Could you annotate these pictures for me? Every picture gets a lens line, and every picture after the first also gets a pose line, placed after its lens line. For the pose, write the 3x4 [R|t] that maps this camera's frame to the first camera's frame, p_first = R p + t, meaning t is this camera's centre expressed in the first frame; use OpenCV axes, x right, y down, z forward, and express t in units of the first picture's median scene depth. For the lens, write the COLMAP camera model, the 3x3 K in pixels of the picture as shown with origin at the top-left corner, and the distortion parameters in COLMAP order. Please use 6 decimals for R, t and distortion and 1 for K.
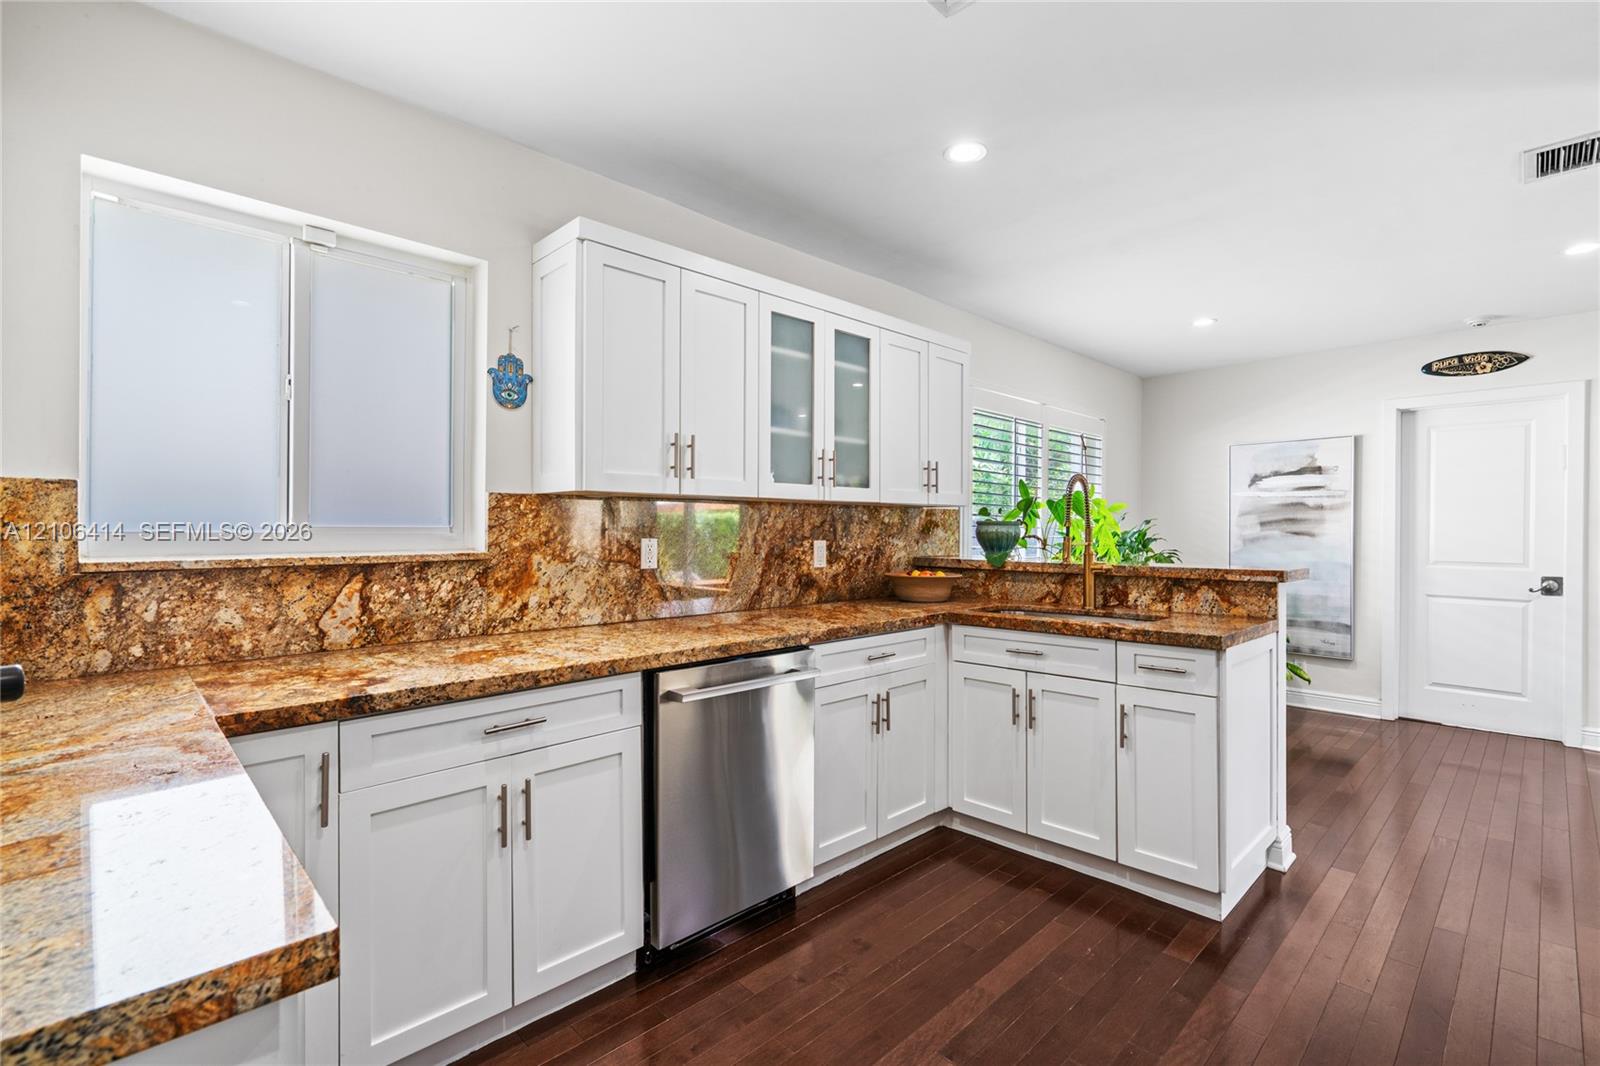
lens RADIAL K [[727.8, 0, 798.4], [0, 727.8, 526.4], [0, 0, 1]] dist [-0.004677, 0.001944]
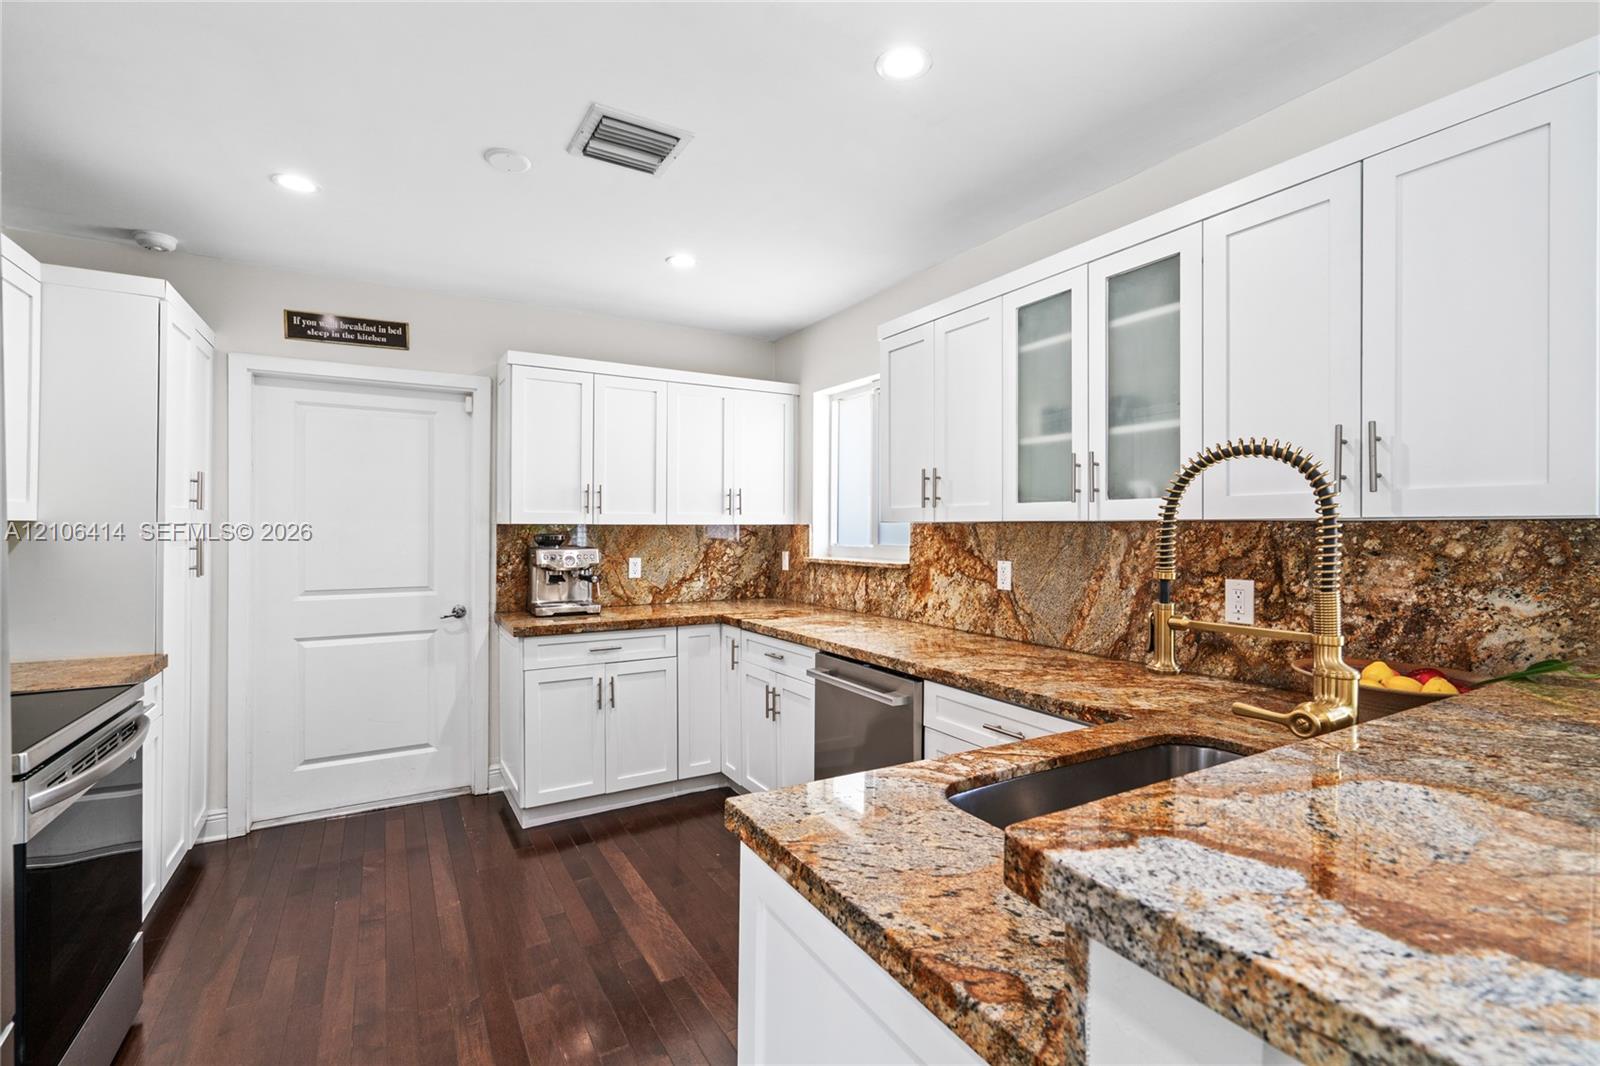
lens RADIAL K [[727.8, 0, 800.2], [0, 727.8, 531.2], [0, 0, 1]] dist [-0.004677, 0.001944]
pose [[-0.236927, 0.004100, -0.971519, 0.890364], [0.001903, 0.999991, 0.003756, -0.031040], [0.971526, -0.000959, -0.236932, 0.968836]]
